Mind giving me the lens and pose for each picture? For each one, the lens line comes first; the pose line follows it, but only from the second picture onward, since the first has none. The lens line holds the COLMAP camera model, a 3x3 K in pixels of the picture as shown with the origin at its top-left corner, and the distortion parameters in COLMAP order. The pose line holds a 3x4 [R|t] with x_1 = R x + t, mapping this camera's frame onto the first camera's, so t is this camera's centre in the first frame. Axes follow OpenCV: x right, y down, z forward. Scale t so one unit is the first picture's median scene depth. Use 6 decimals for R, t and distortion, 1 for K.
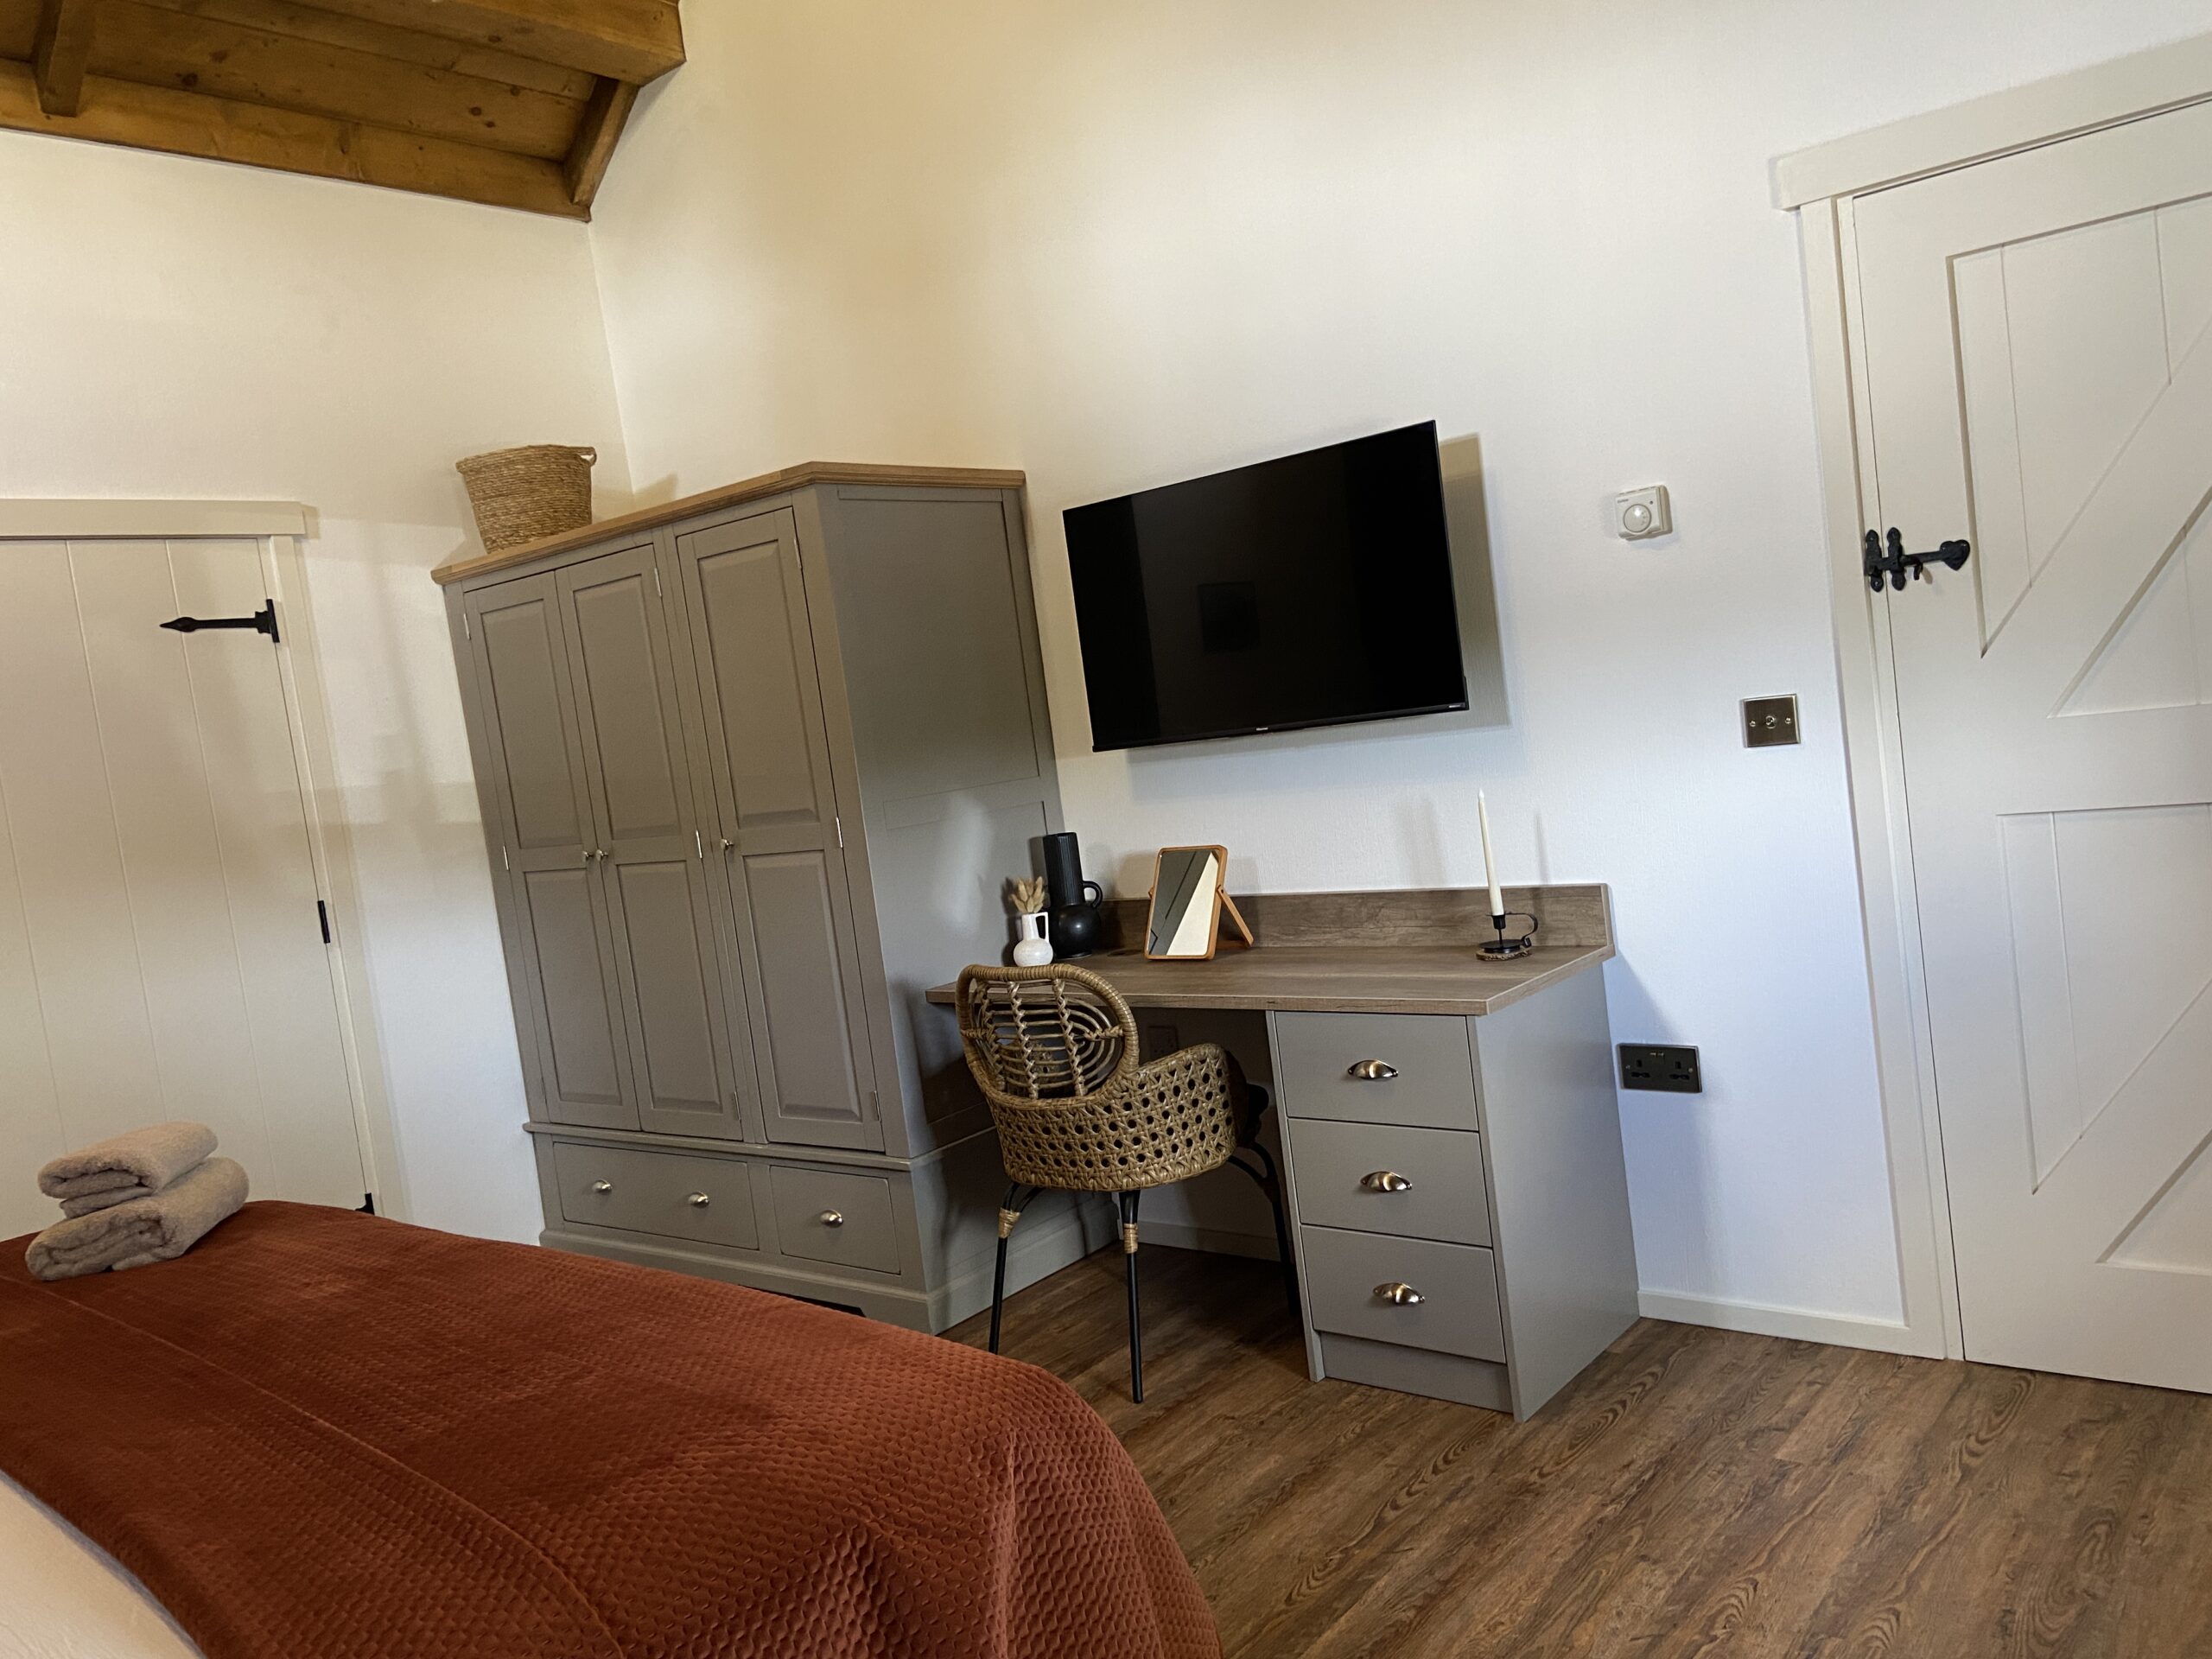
lens RADIAL K [[1690.6, 0, 1111.1], [0, 1690.6, 821.2], [0, 0, 1]] dist [0.060572, -0.032535]
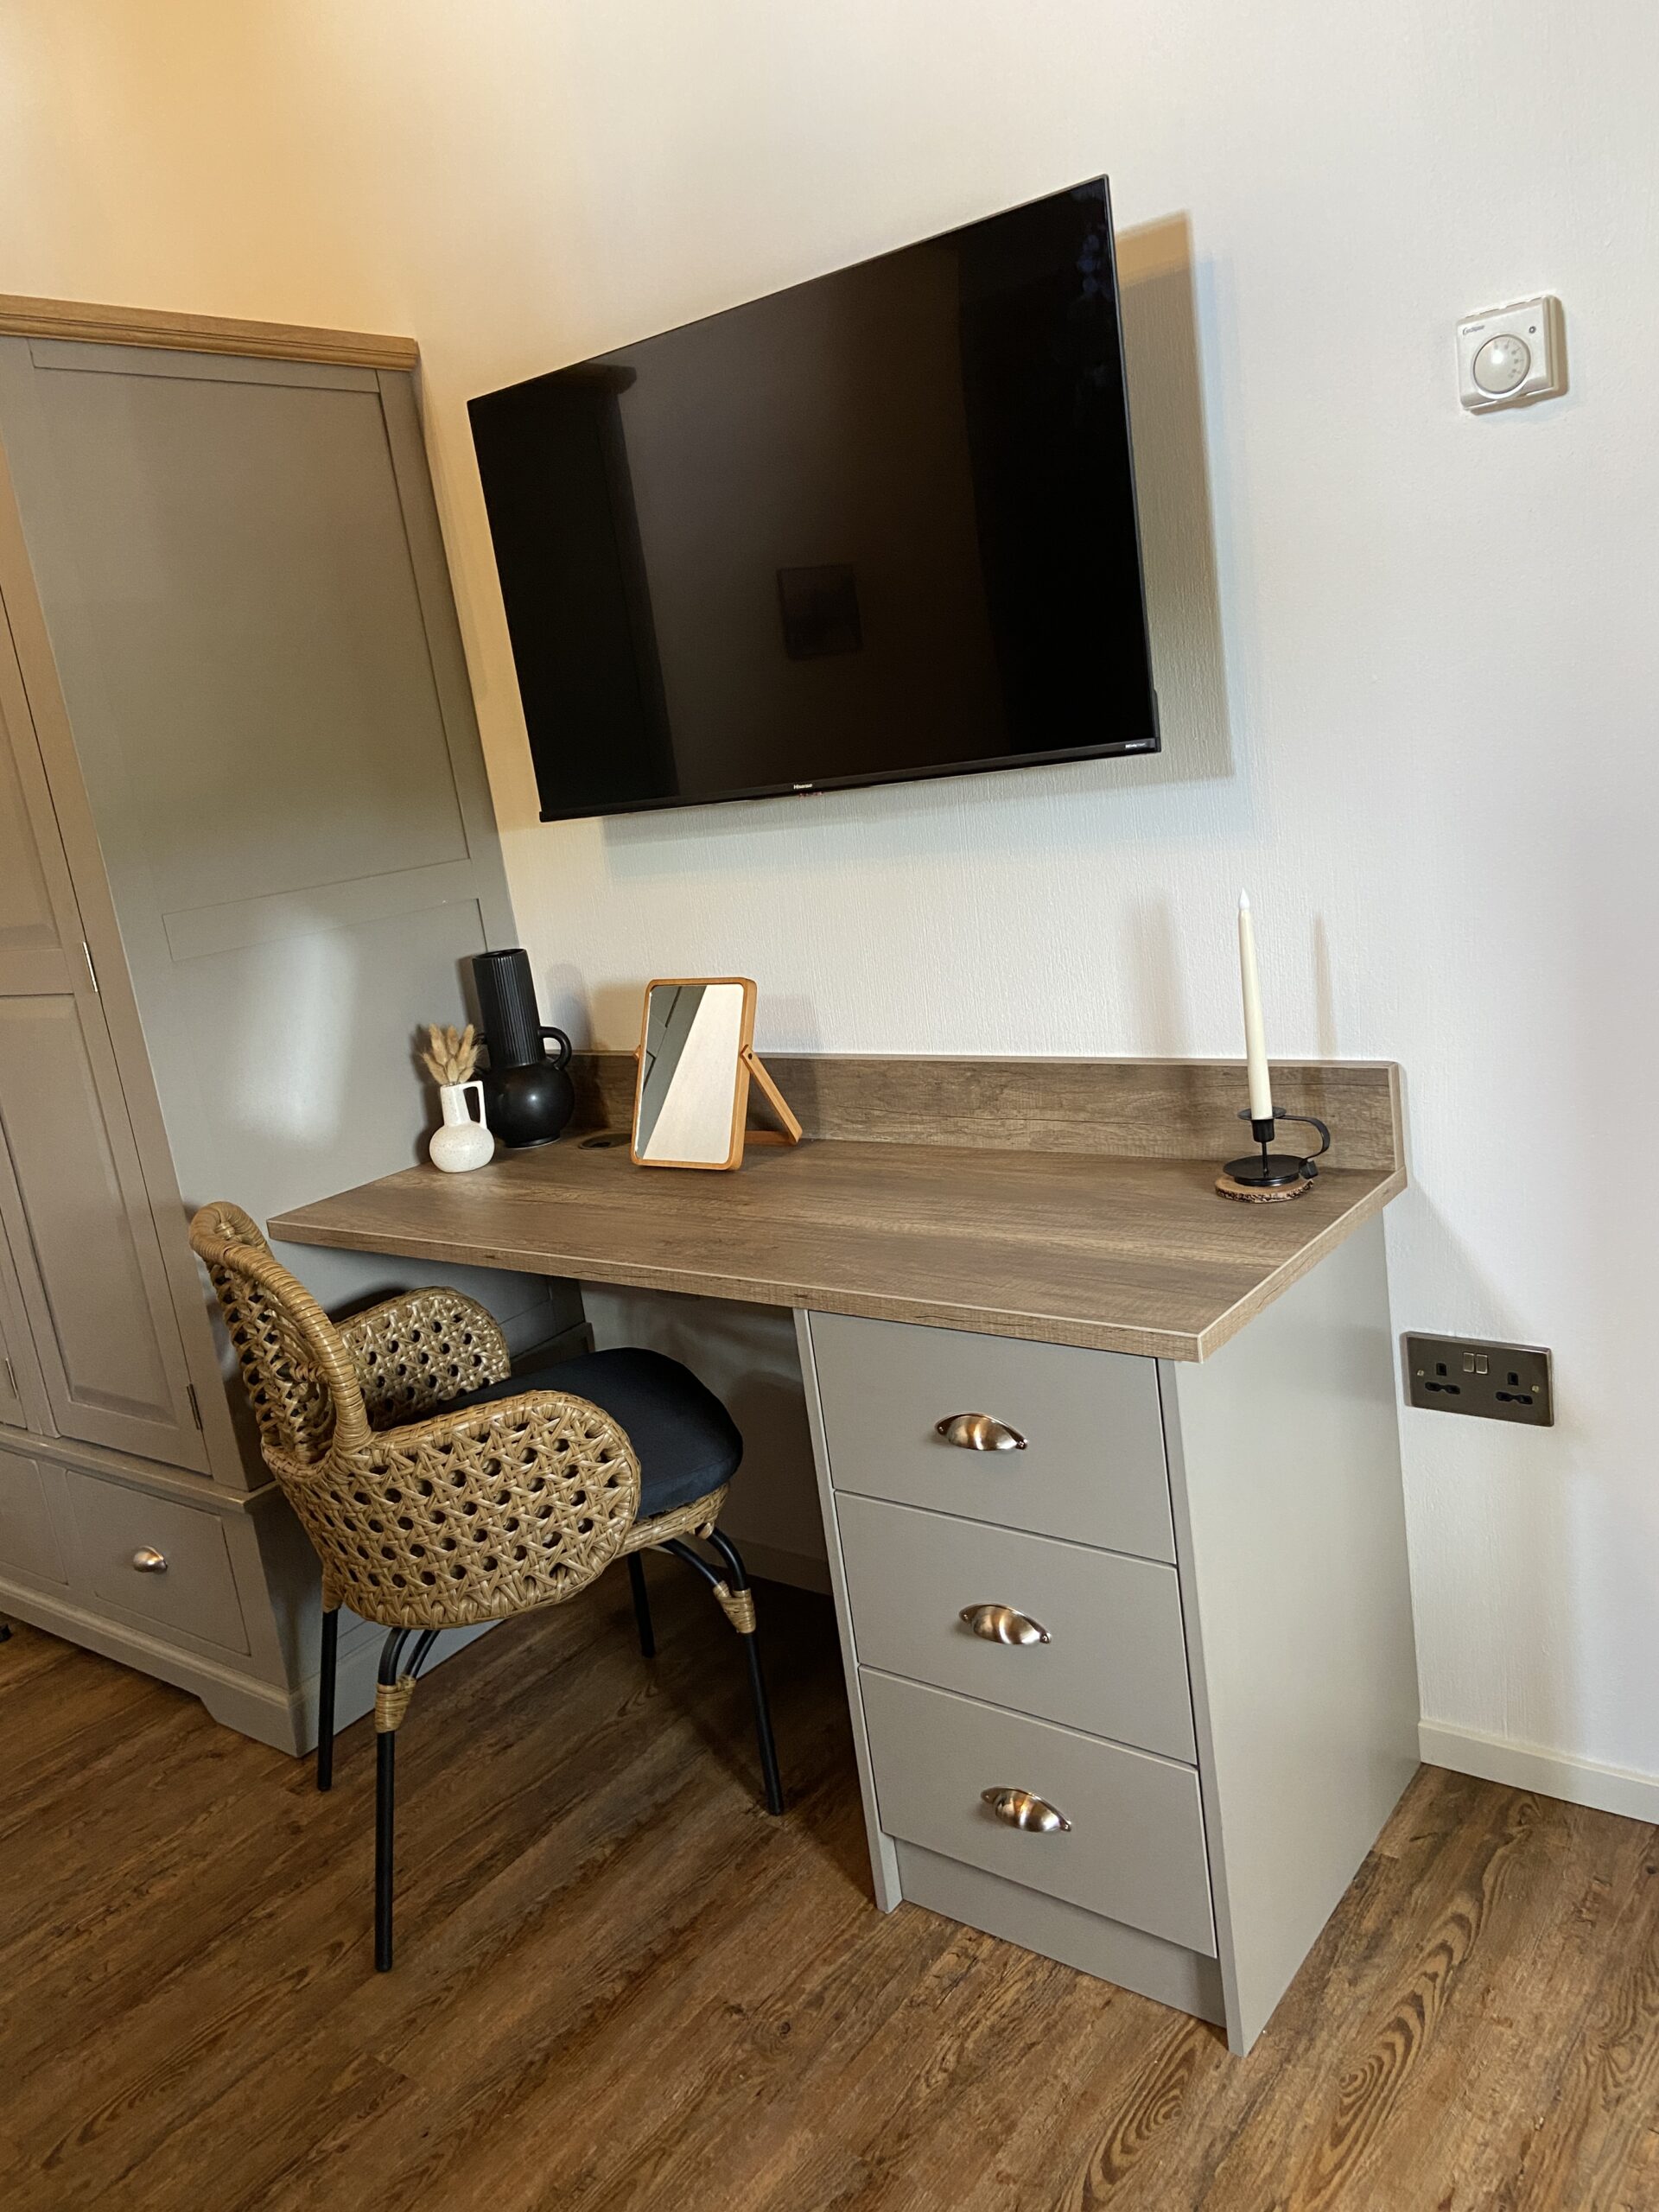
lens RADIAL K [[1690.6, 0, 816.8], [0, 1690.6, 1105.8], [0, 0, 1]] dist [0.060572, -0.032535]
pose [[0.999197, -0.017351, 0.036106, 0.077441], [0.011751, 0.988631, 0.149900, -0.036011], [-0.038296, -0.149356, 0.988042, 0.442391]]
